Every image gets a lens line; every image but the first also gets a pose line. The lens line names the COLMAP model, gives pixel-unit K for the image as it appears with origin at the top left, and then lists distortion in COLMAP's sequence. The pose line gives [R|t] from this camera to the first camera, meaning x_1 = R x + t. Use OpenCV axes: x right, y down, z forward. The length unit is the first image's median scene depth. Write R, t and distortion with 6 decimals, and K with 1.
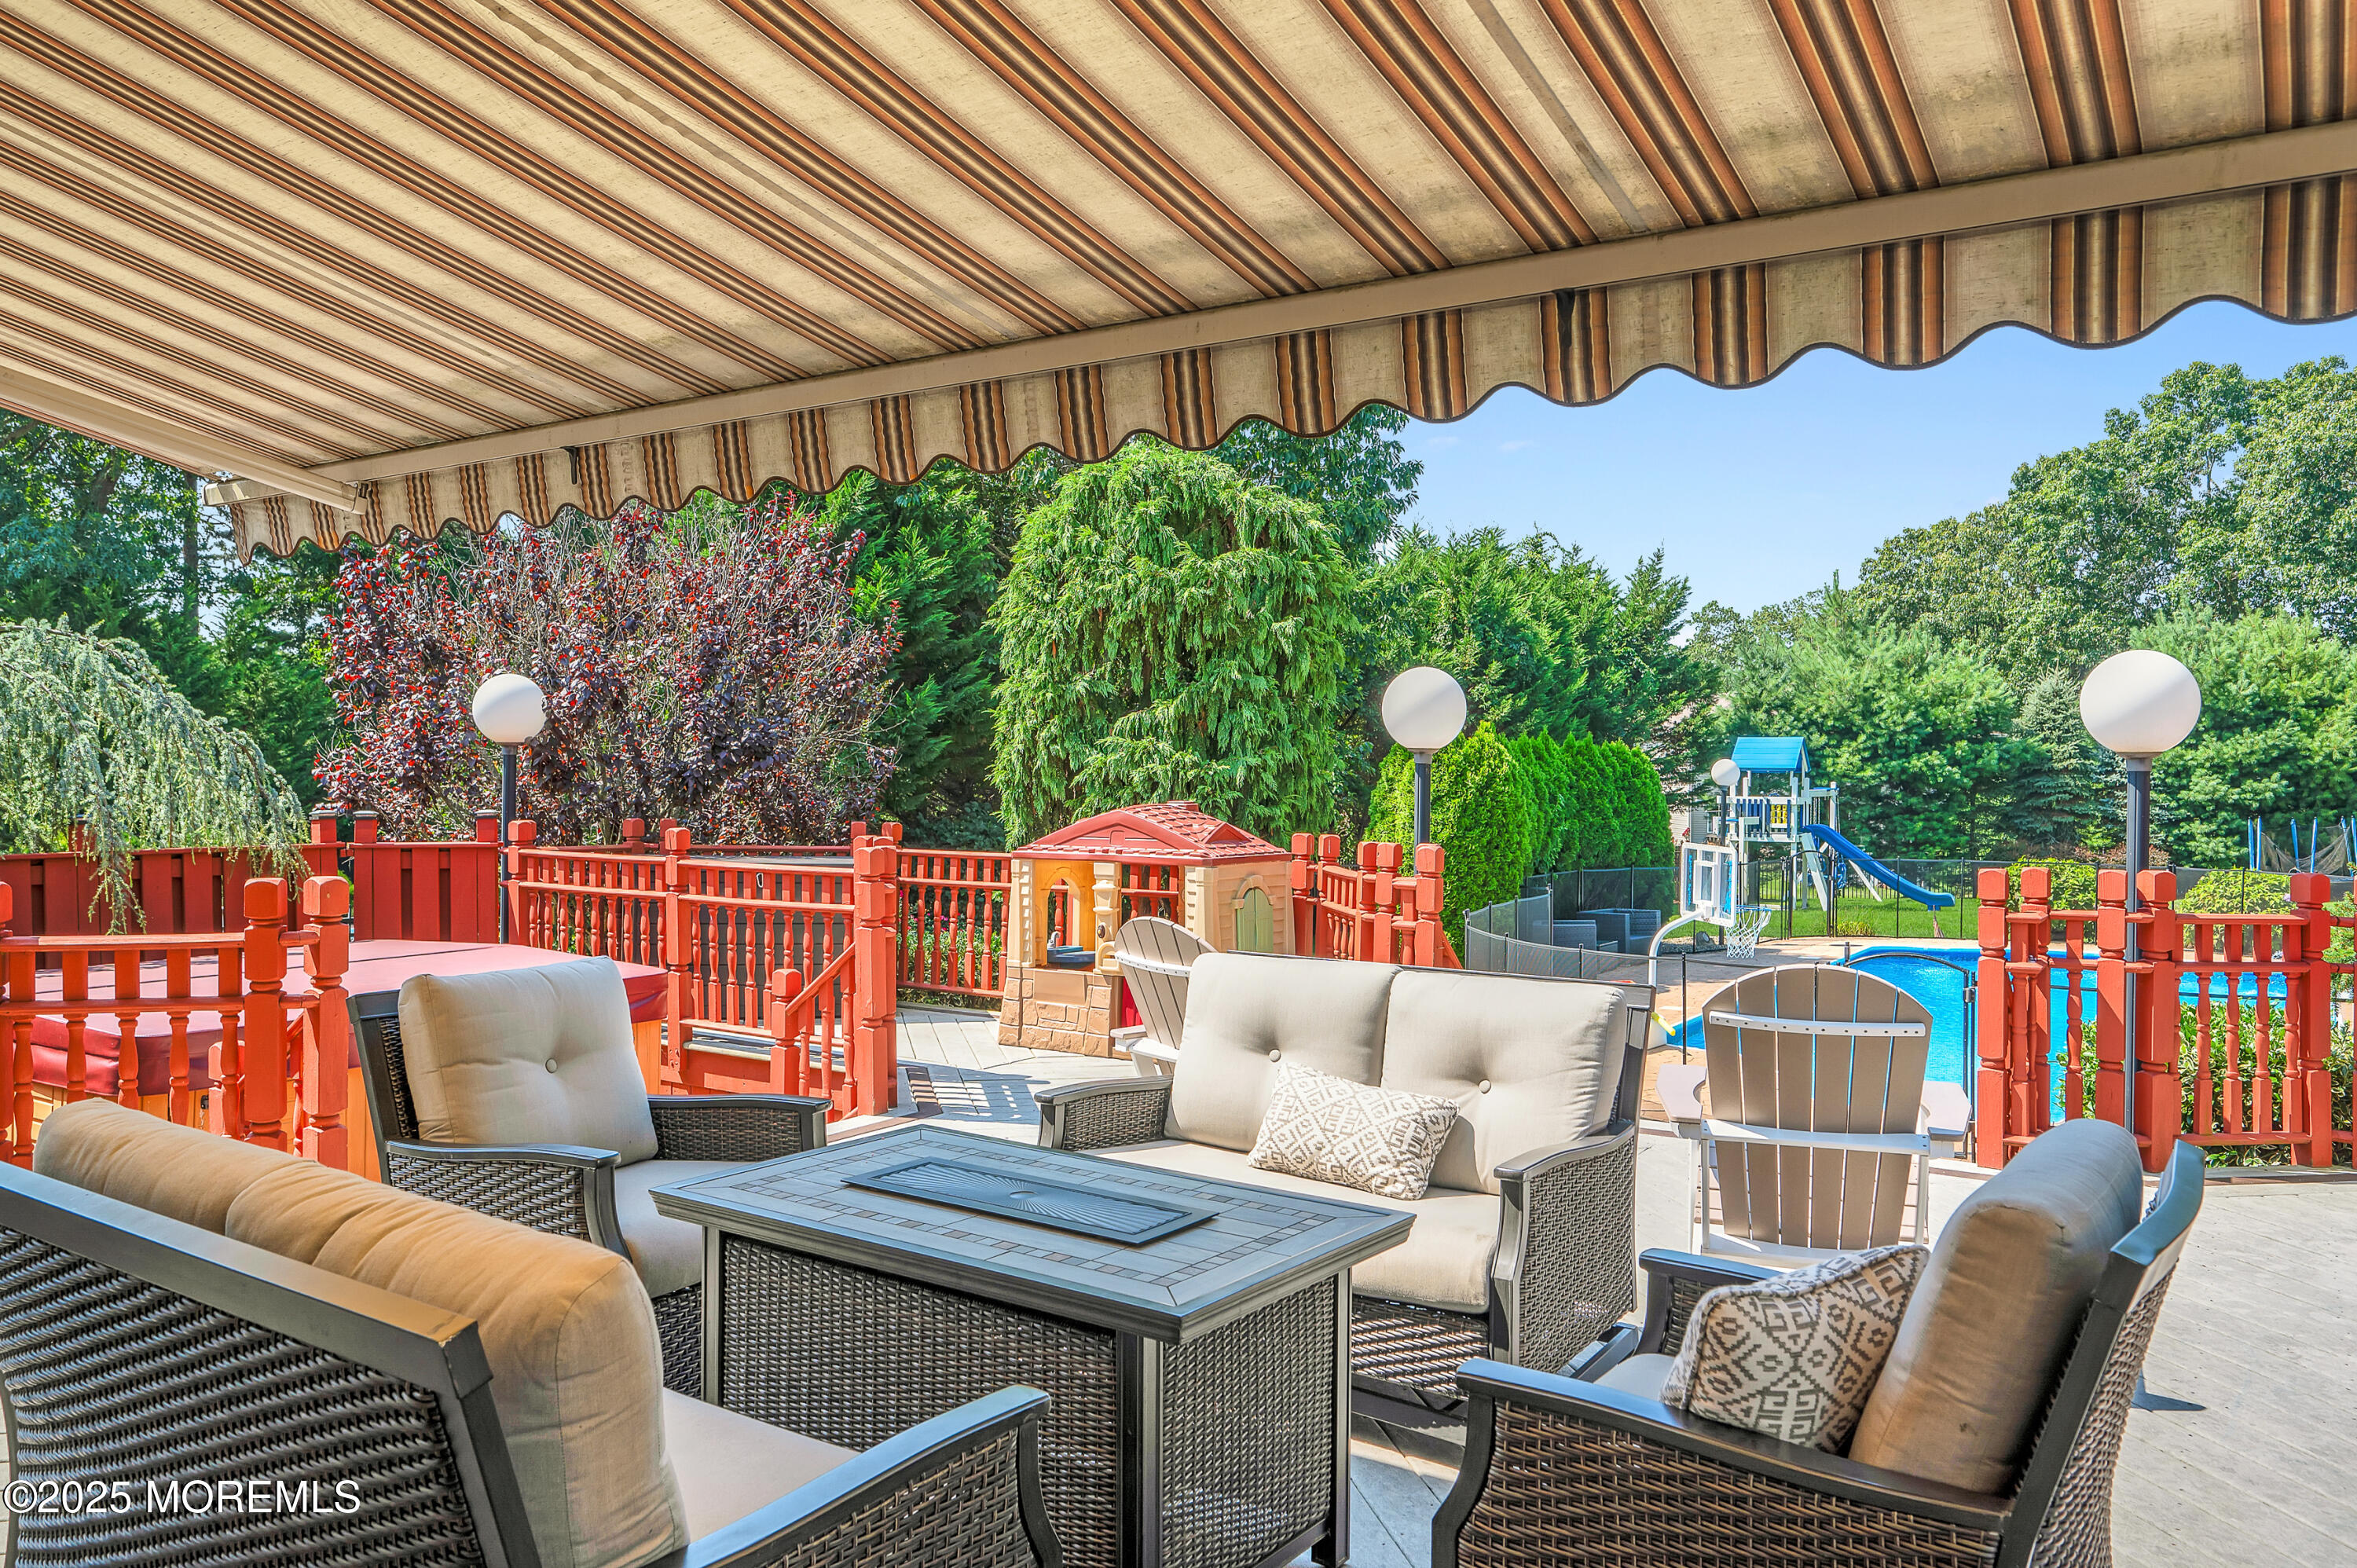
lens RADIAL K [[1694.7, 0, 1179.0], [0, 1694.7, 783.3], [0, 0, 1]] dist [-0.000626, -0.001731]
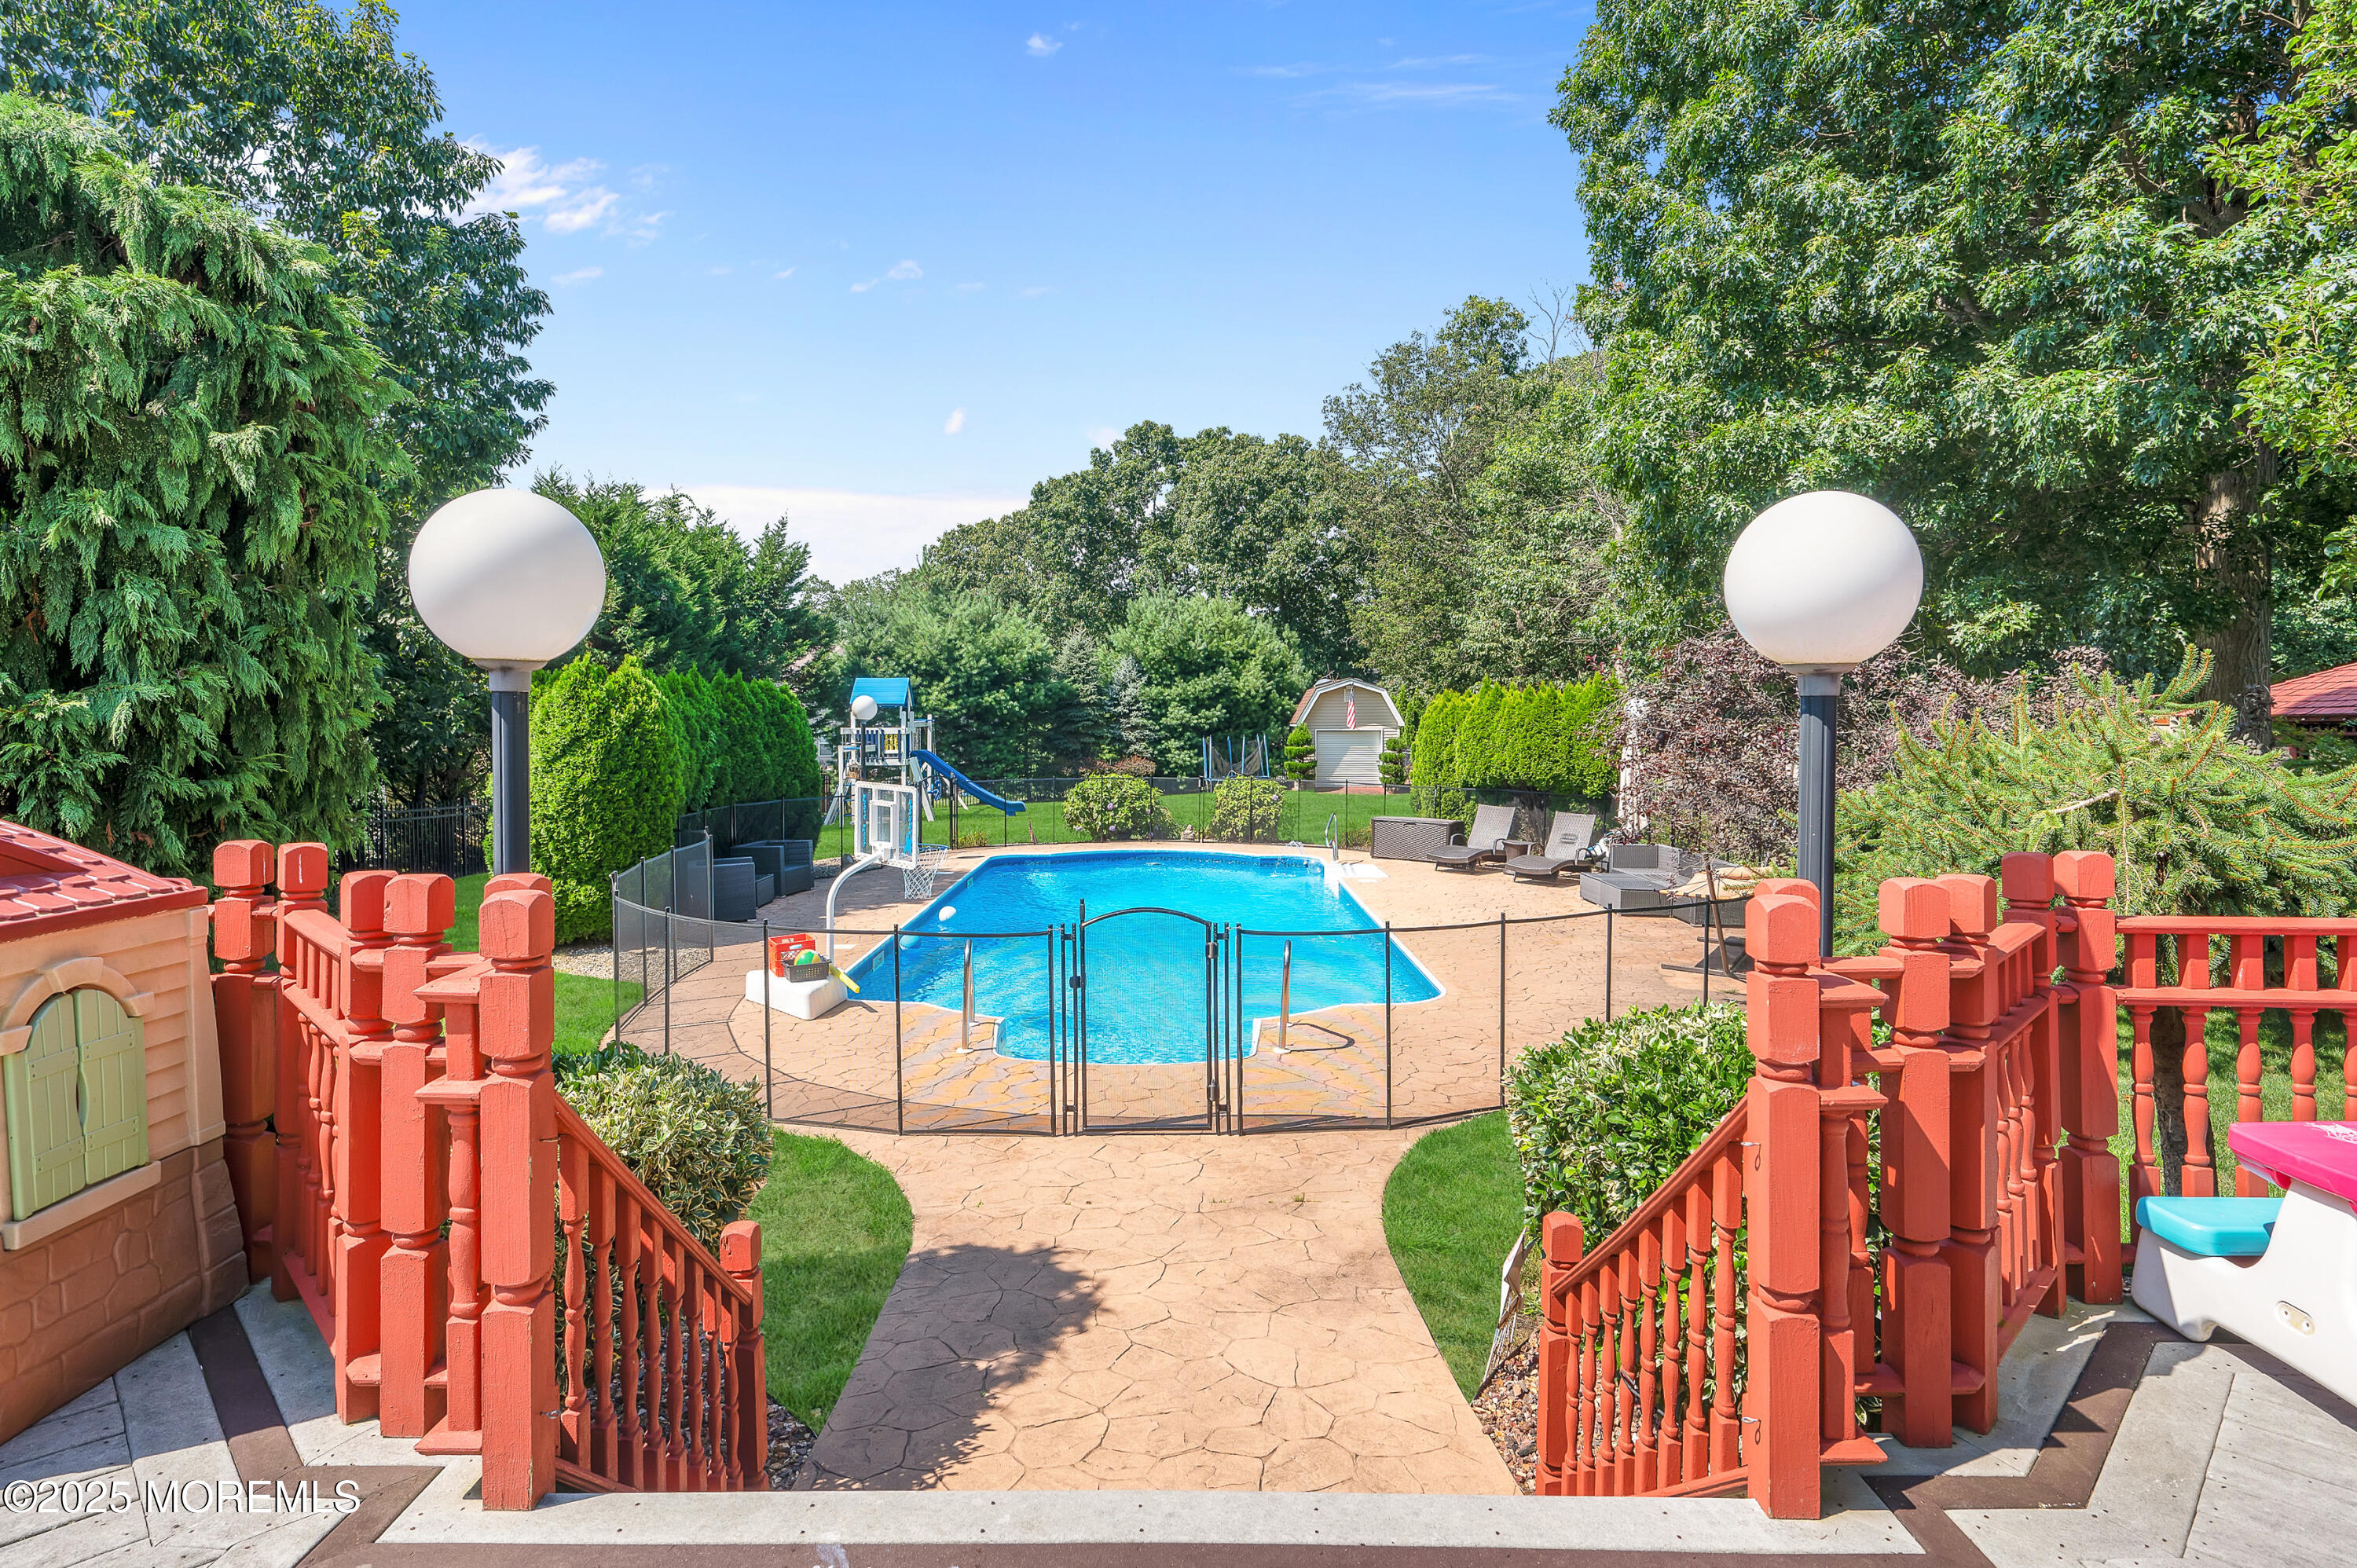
lens RADIAL K [[1284.5, 0, 1167.3], [0, 1284.5, 740.4], [0, 0, 1]] dist [-0.000966, -0.002231]
pose [[0.838122, -0.023701, 0.544967, 0.019509], [0.013680, 0.999655, 0.022436, -0.000670], [-0.545311, -0.011349, 0.838157, 0.114543]]
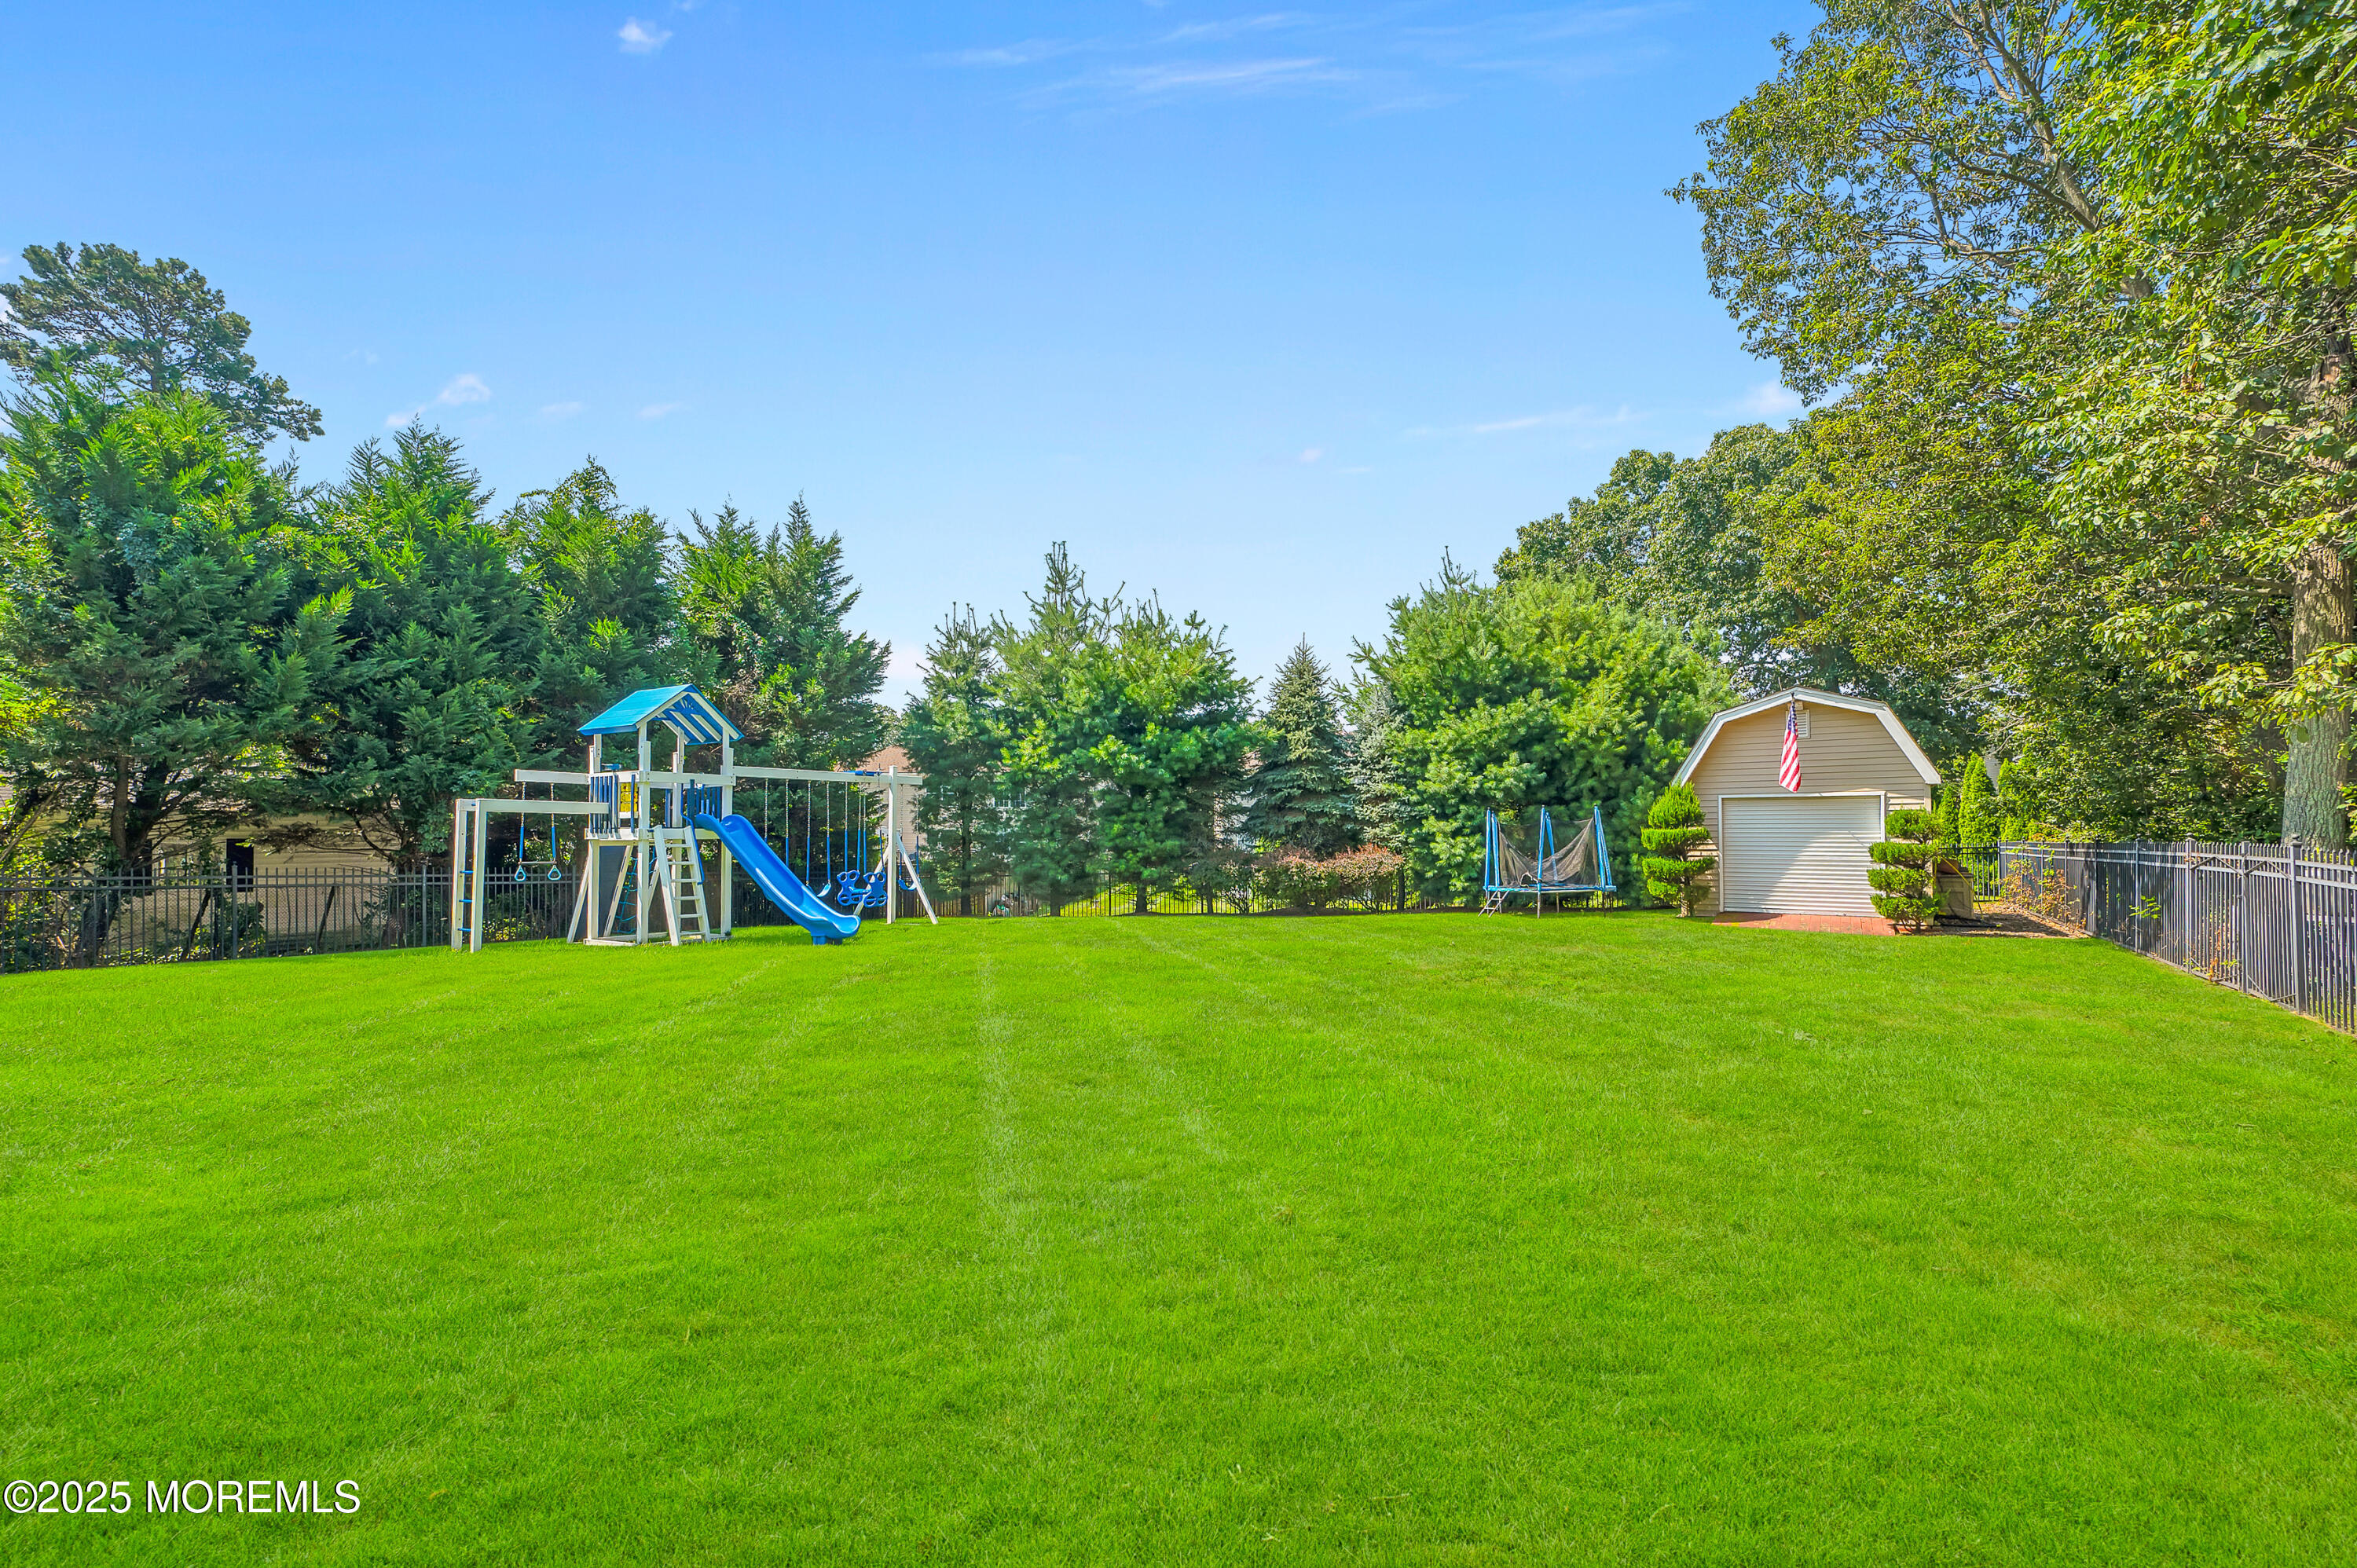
lens RADIAL K [[962.4, 0, 1187.3], [0, 962.4, 821.6], [0, 0, 1]] dist [0.002904, 0.000089]
pose [[0.999738, -0.011769, -0.019652, 0.499389], [0.011449, 0.999802, -0.016298, 0.031082], [0.019840, 0.016069, 0.999674, 0.543935]]
